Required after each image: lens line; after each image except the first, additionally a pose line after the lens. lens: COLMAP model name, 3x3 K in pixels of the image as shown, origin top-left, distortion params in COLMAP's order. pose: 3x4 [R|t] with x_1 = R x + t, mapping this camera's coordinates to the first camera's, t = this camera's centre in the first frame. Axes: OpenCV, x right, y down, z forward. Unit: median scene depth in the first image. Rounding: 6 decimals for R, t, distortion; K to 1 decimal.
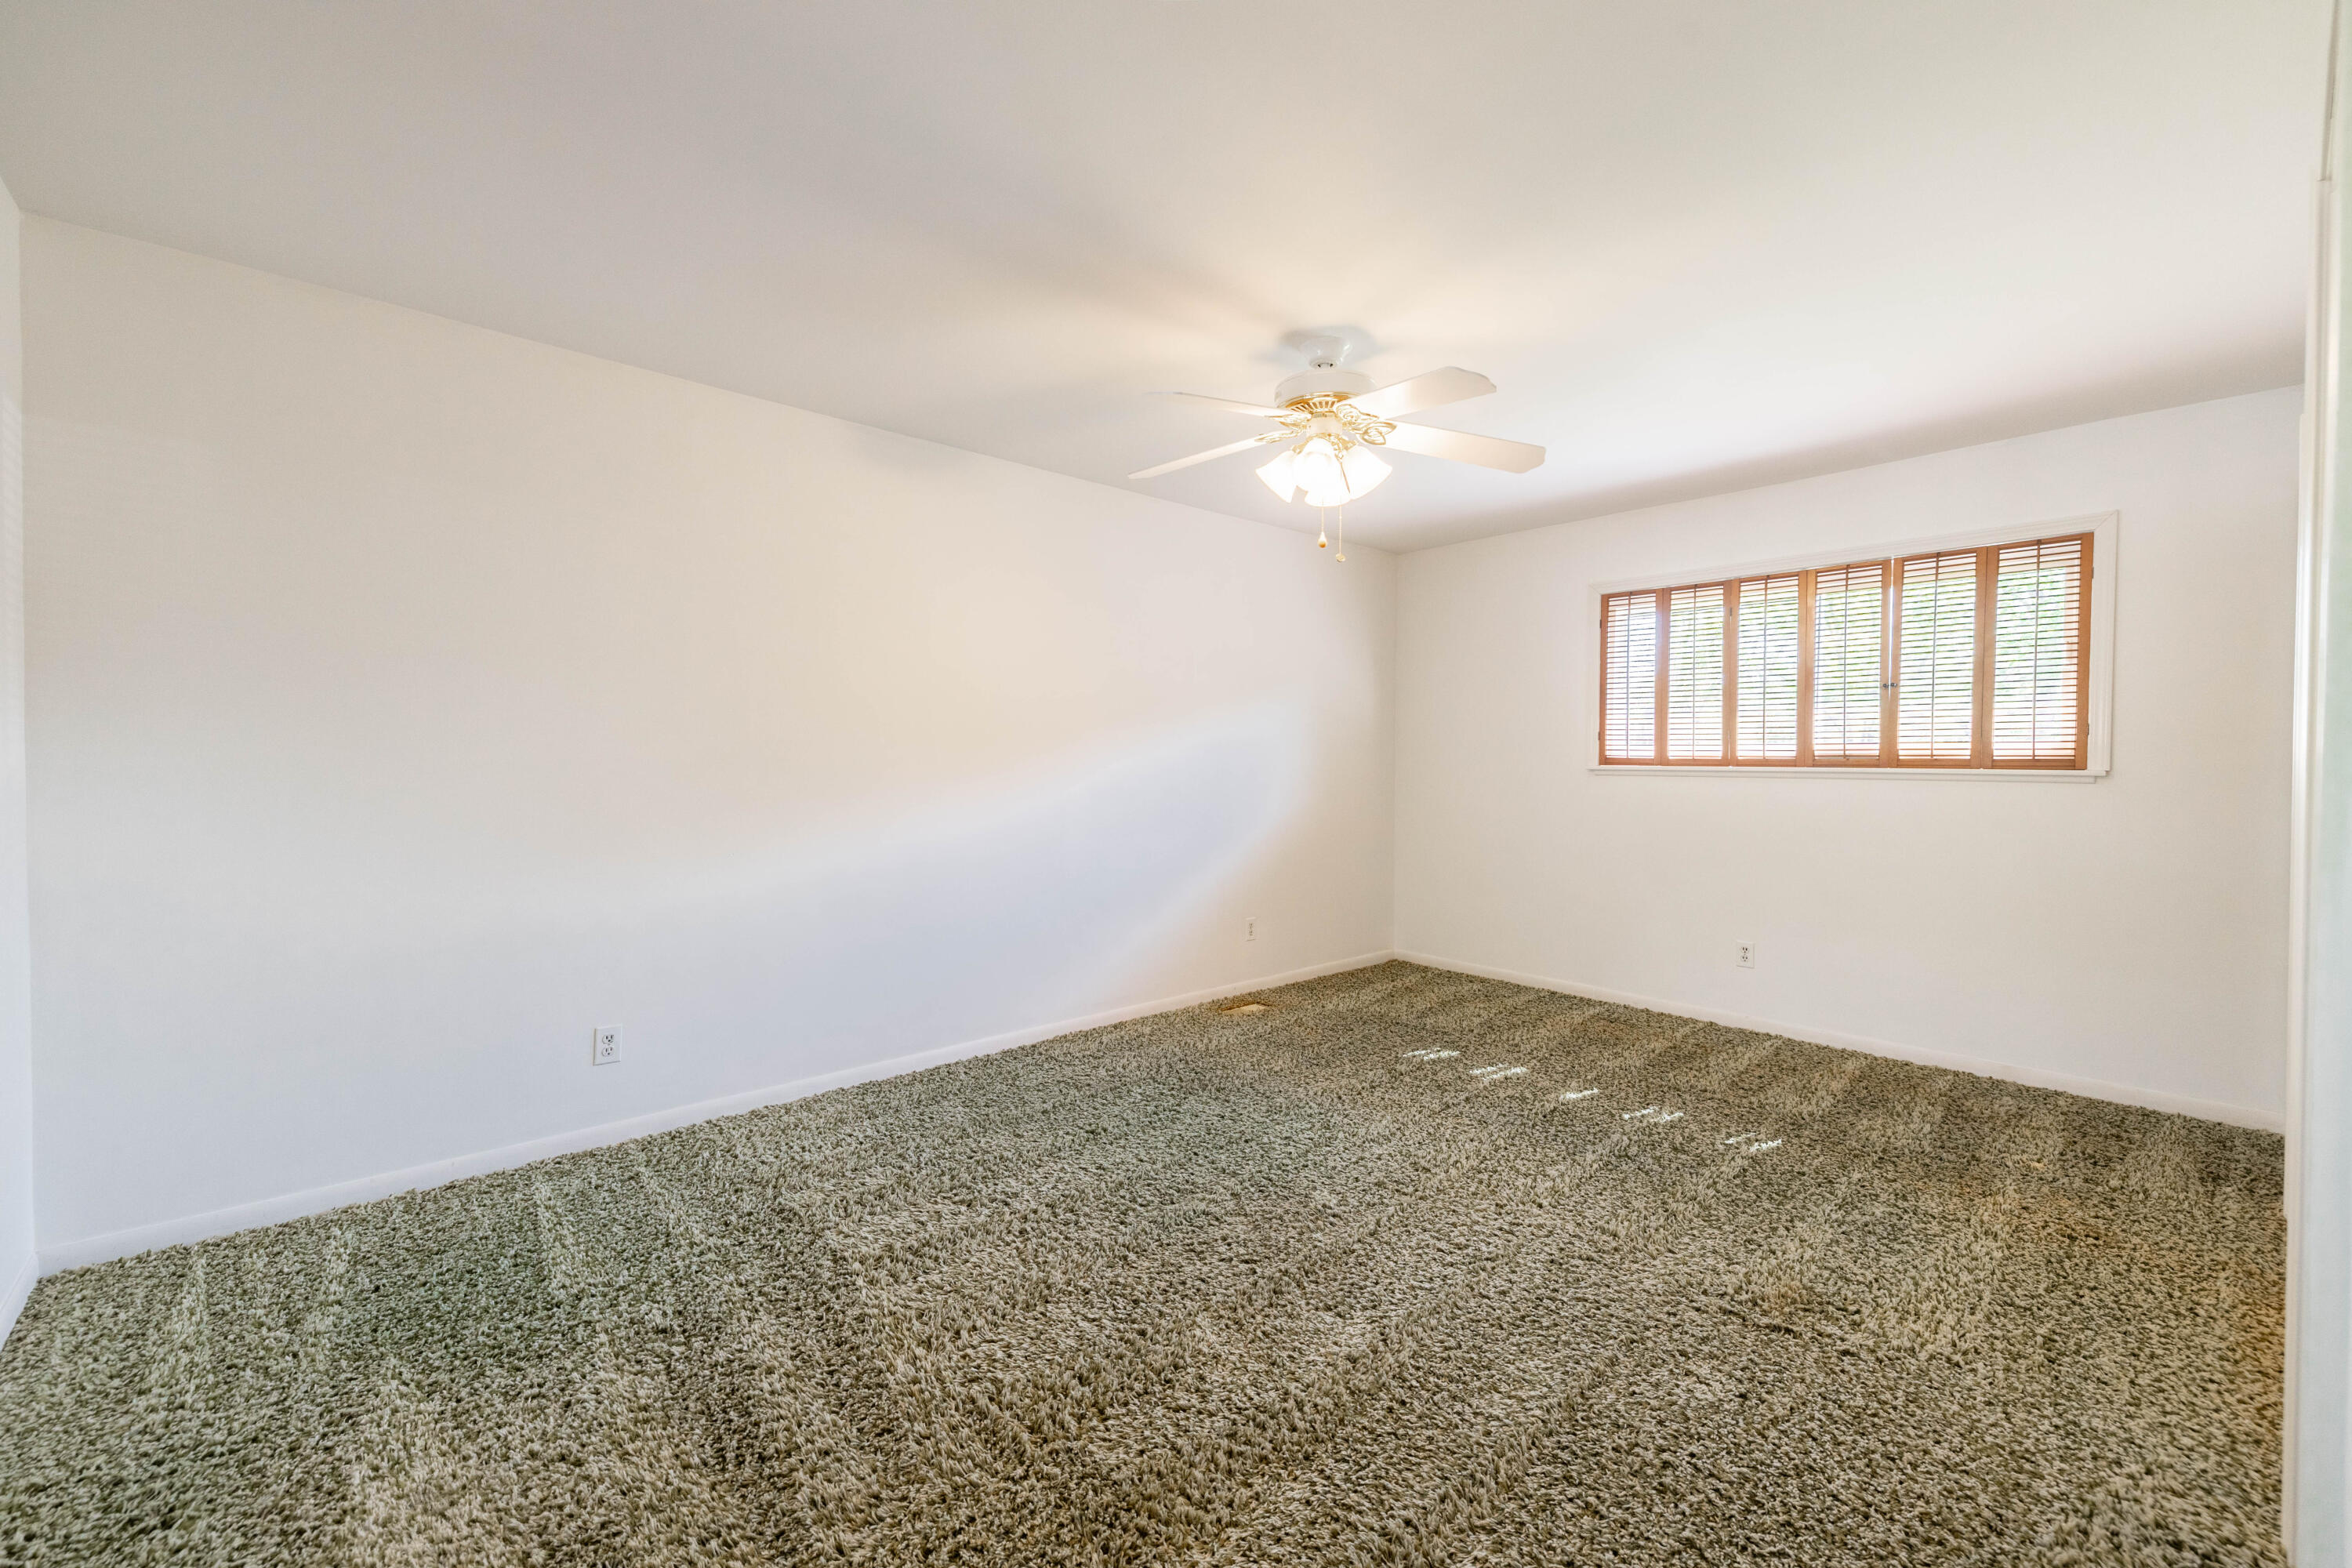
lens RADIAL K [[952.0, 0, 1176.9], [0, 952.0, 777.0], [0, 0, 1]] dist [0.054827, -0.020849]
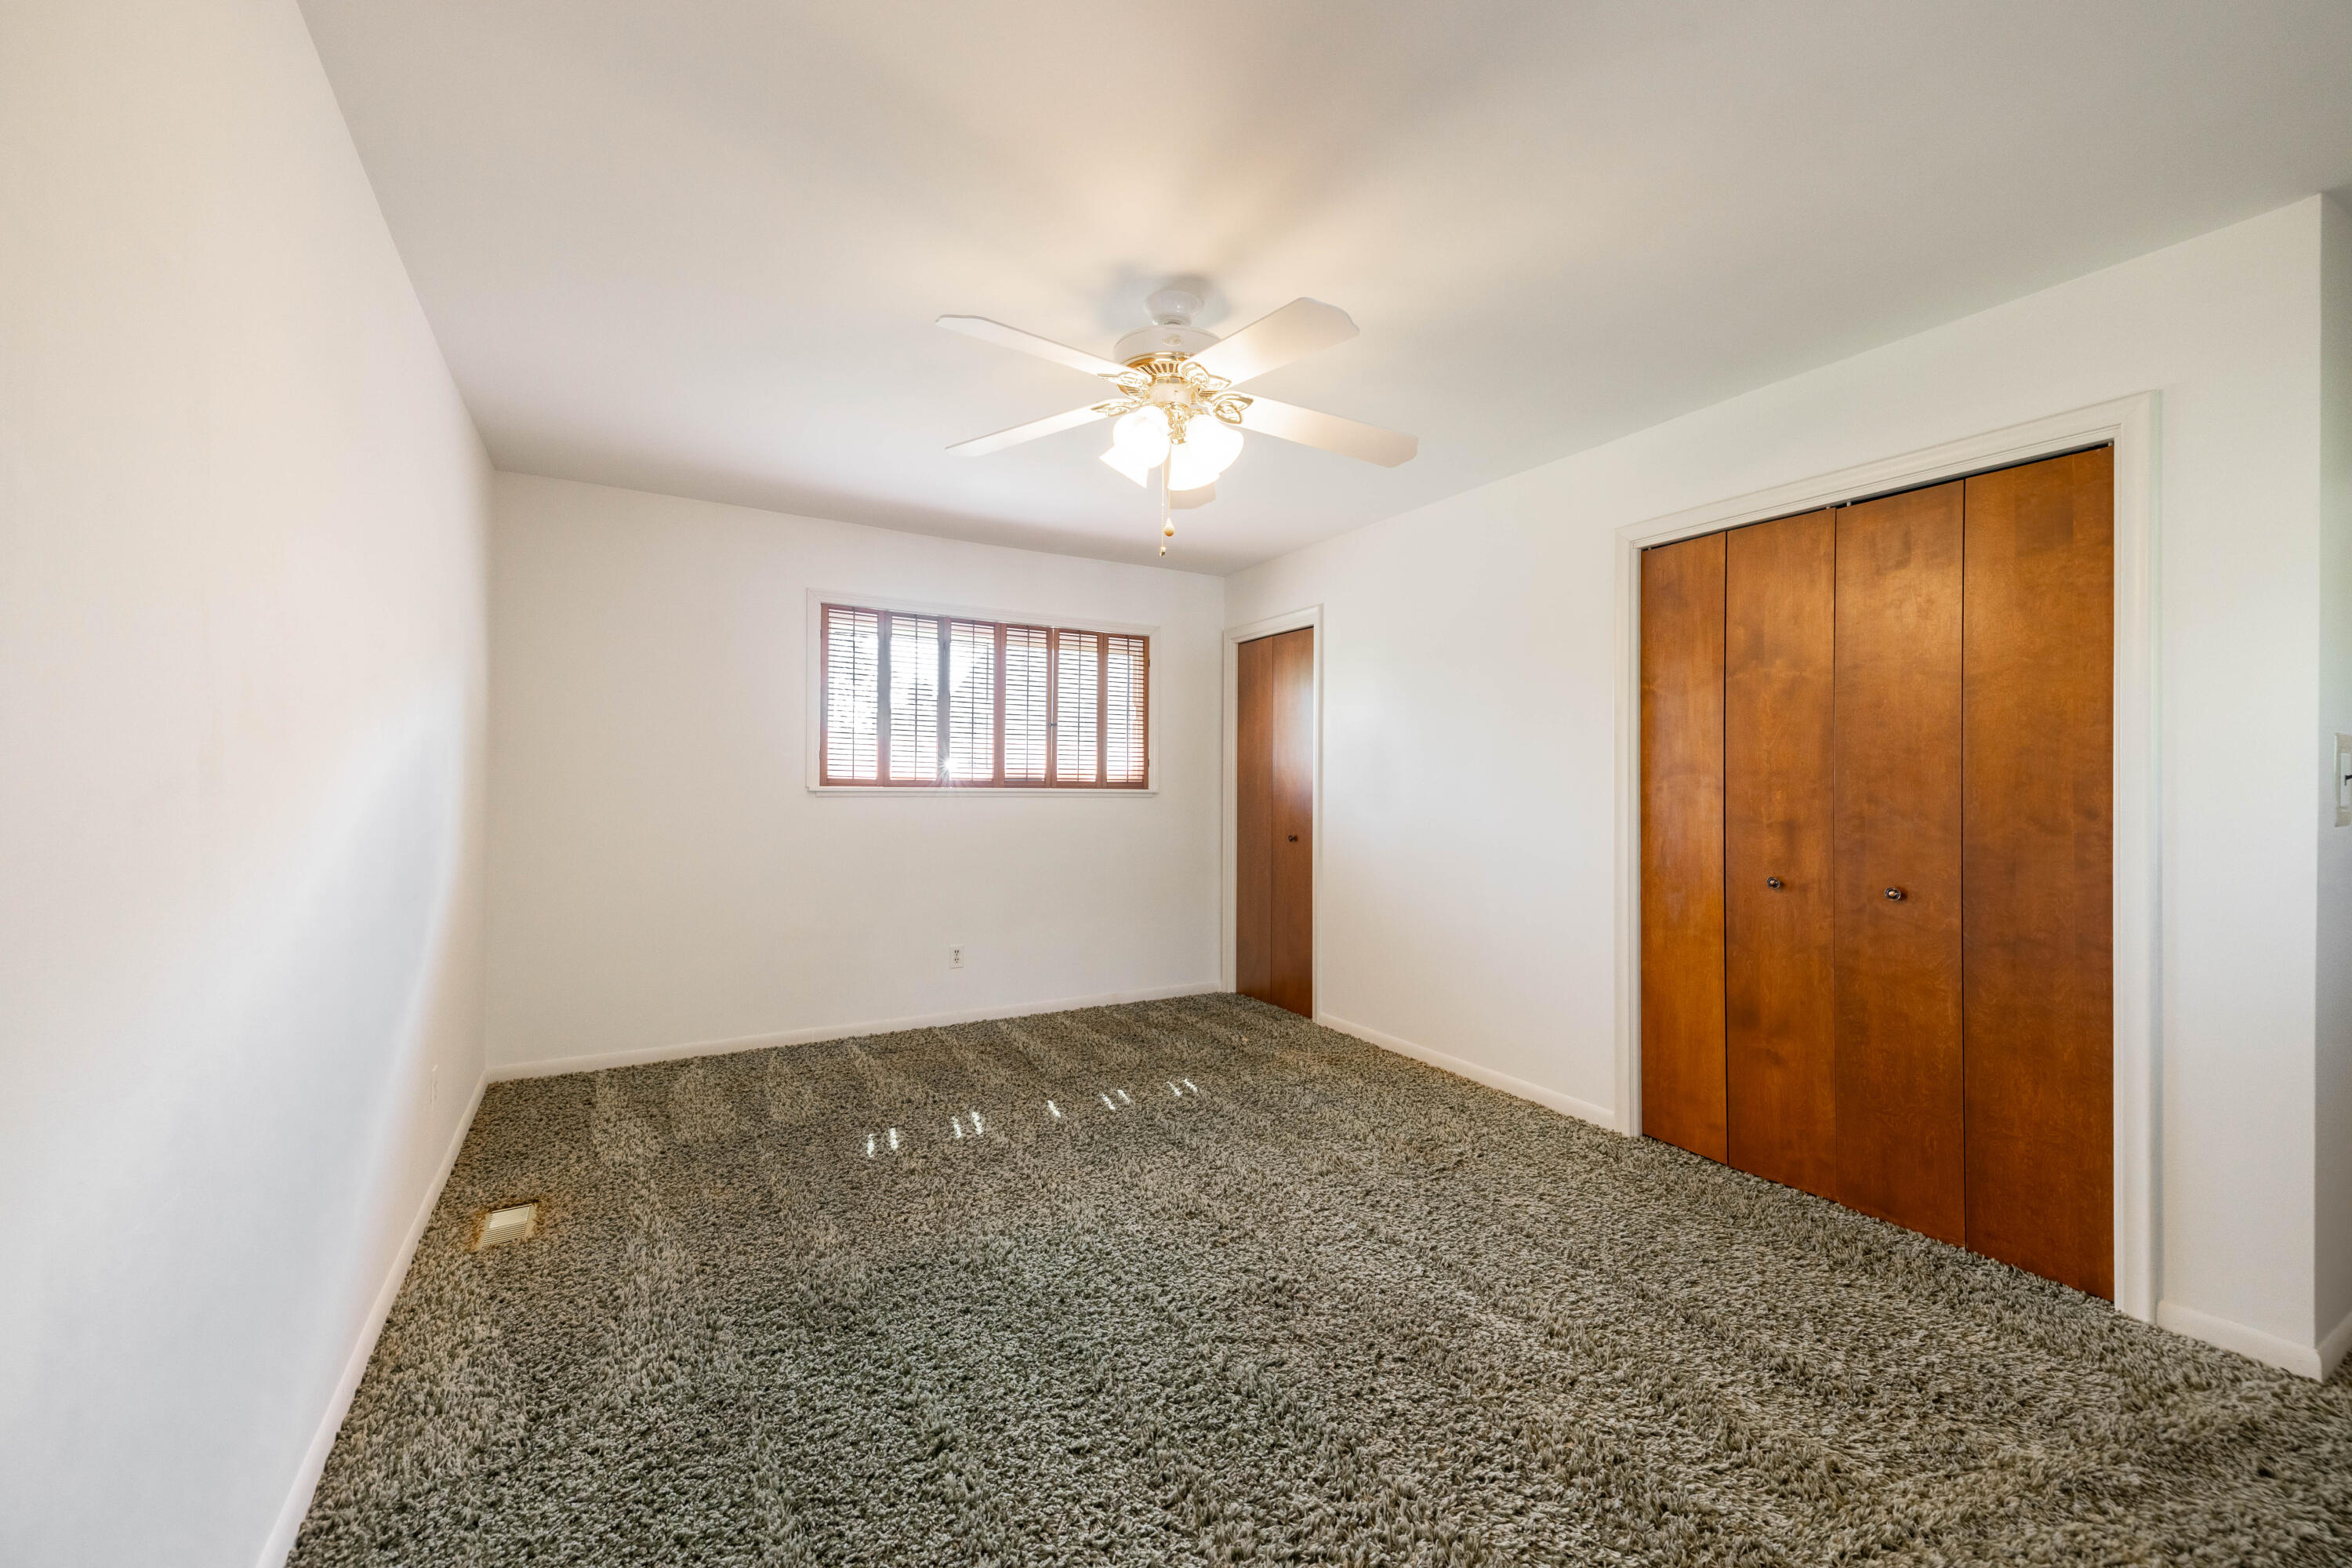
lens RADIAL K [[952.0, 0, 1176.9], [0, 952.0, 777.0], [0, 0, 1]] dist [0.054827, -0.020849]
pose [[0.204695, 0.007141, 0.978800, -0.493396], [0.012636, 0.999871, -0.009938, -0.009596], [-0.978744, 0.014402, 0.204579, 0.594569]]
